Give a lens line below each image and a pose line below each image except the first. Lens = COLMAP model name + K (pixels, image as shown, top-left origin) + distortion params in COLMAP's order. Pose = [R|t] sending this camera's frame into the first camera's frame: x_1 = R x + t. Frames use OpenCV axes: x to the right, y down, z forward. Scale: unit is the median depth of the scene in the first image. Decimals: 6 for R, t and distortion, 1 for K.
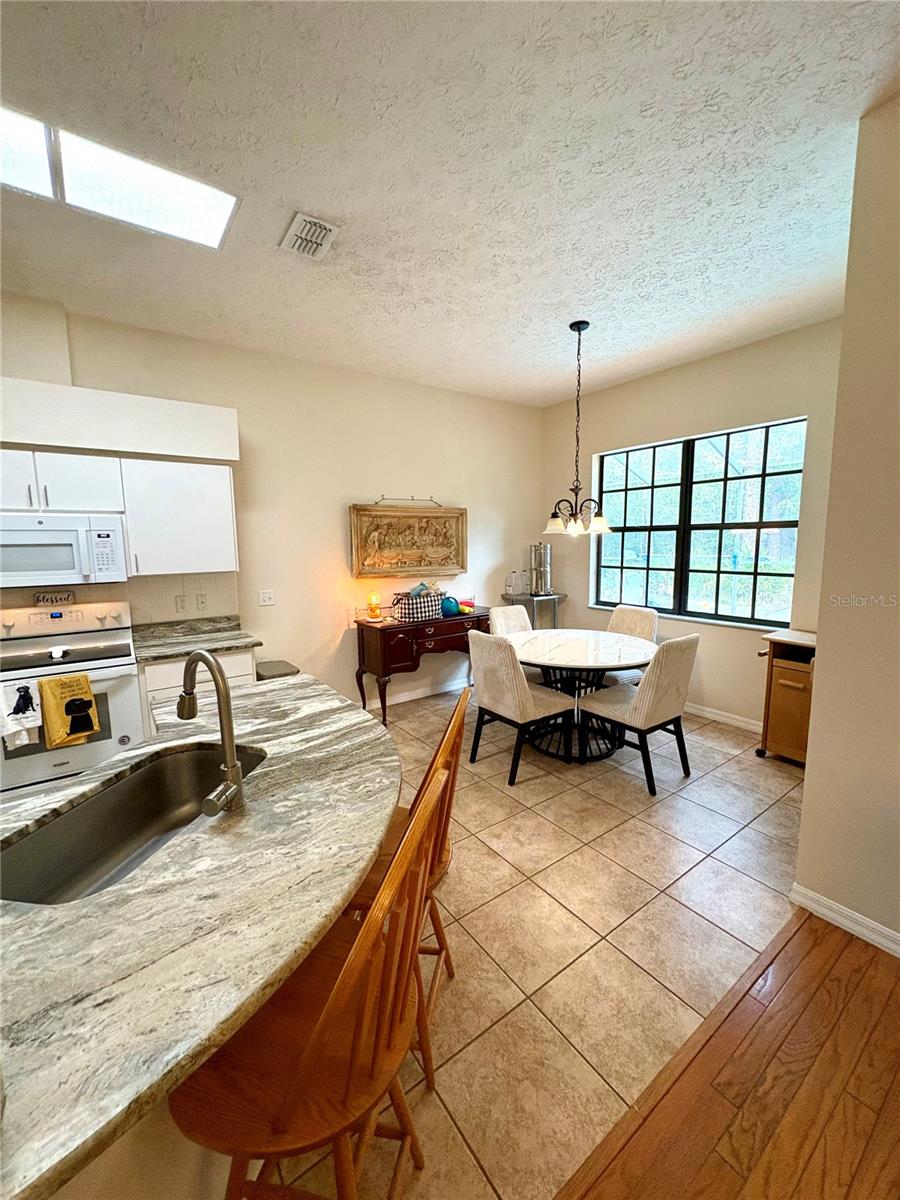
lens RADIAL K [[476.2, 0, 451.4], [0, 476.2, 600.1], [0, 0, 1]] dist [-0.001033, 0.000278]
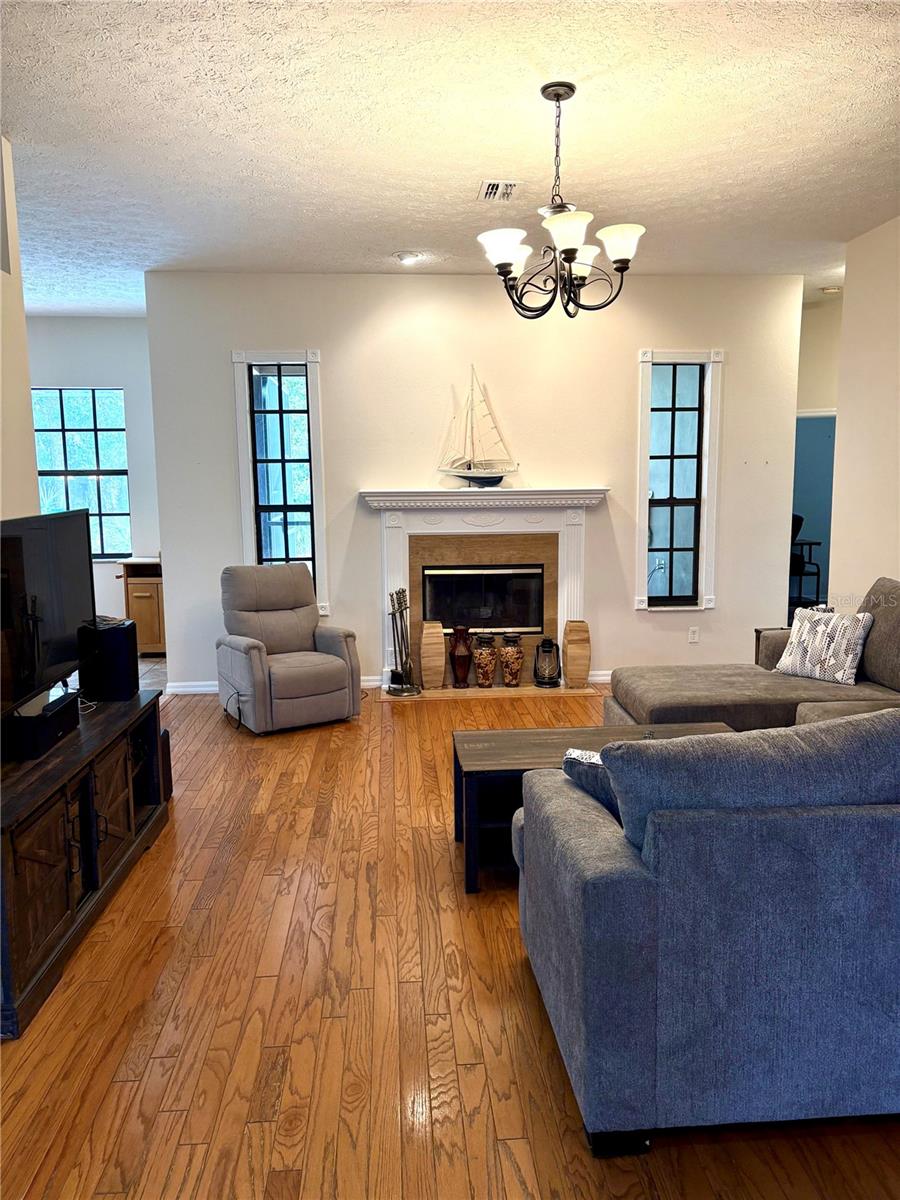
lens RADIAL K [[908.9, 0, 452.7], [0, 908.9, 602.1], [0, 0, 1]] dist [0.053165, -0.058130]
pose [[0.525214, -0.109801, 0.843856, -0.747938], [0.110448, 0.992049, 0.060341, 0.107565], [-0.843772, 0.061510, 0.533166, -0.824529]]
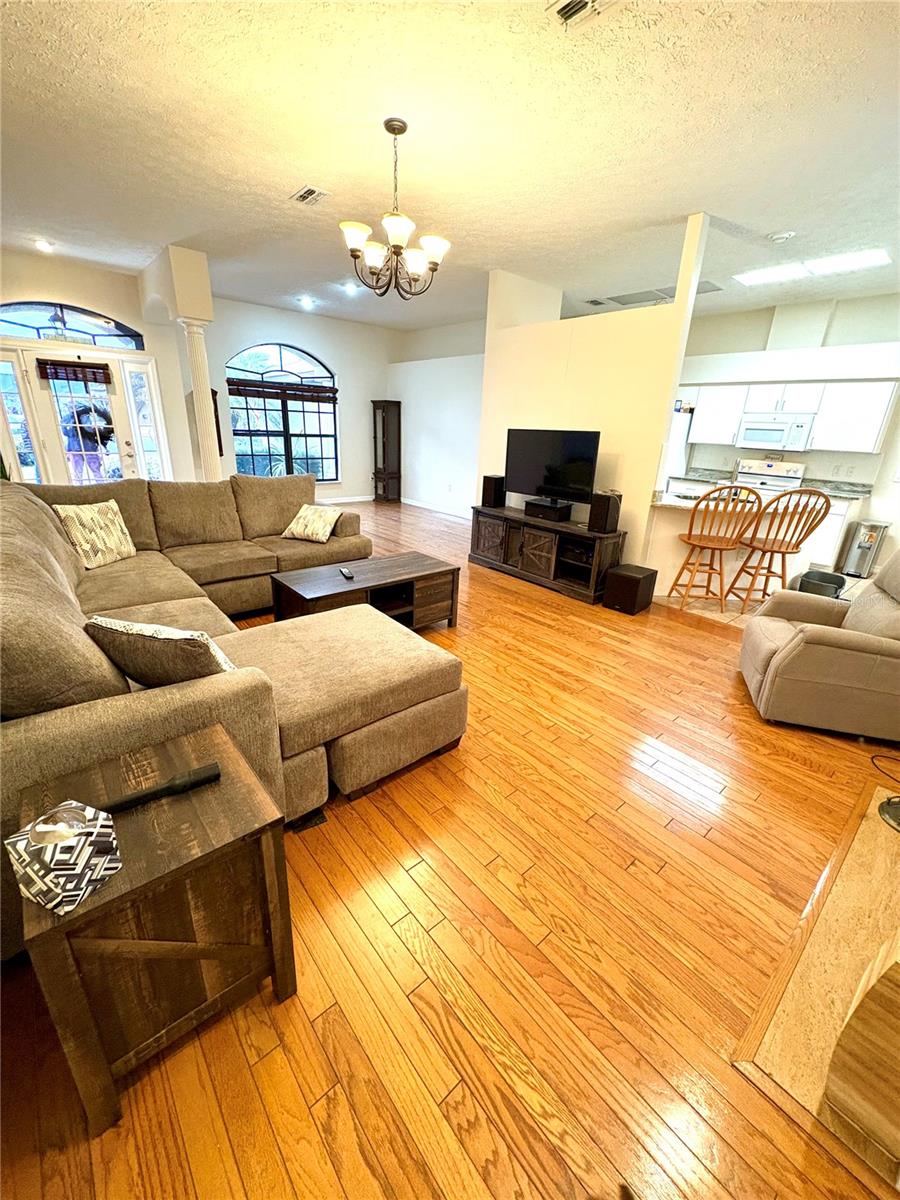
lens RADIAL K [[478.2, 0, 448.3], [0, 478.2, 599.3], [0, 0, 1]] dist [-0.000890, 0.000158]
pose [[0.081996, 0.359152, -0.929670, 0.877188], [-0.165975, 0.924706, 0.342595, 0.064911], [0.982715, 0.126210, 0.135433, -0.428685]]
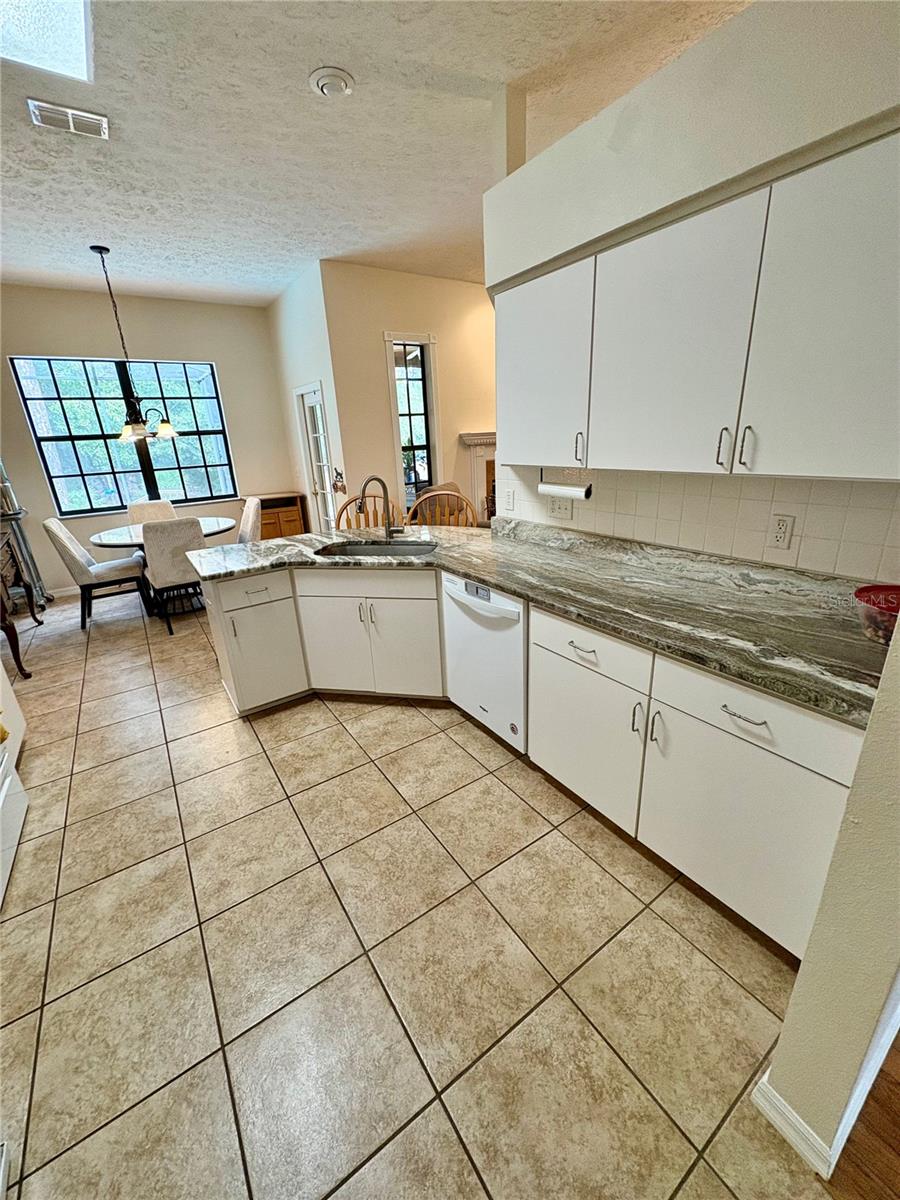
lens RADIAL K [[476.2, 0, 451.4], [0, 476.2, 600.1], [0, 0, 1]] dist [-0.001033, 0.000278]
pose [[0.025026, -0.321001, 0.946748, -0.860087], [0.173362, 0.934089, 0.312126, 0.005538], [-0.984540, 0.156319, 0.079026, 0.160497]]
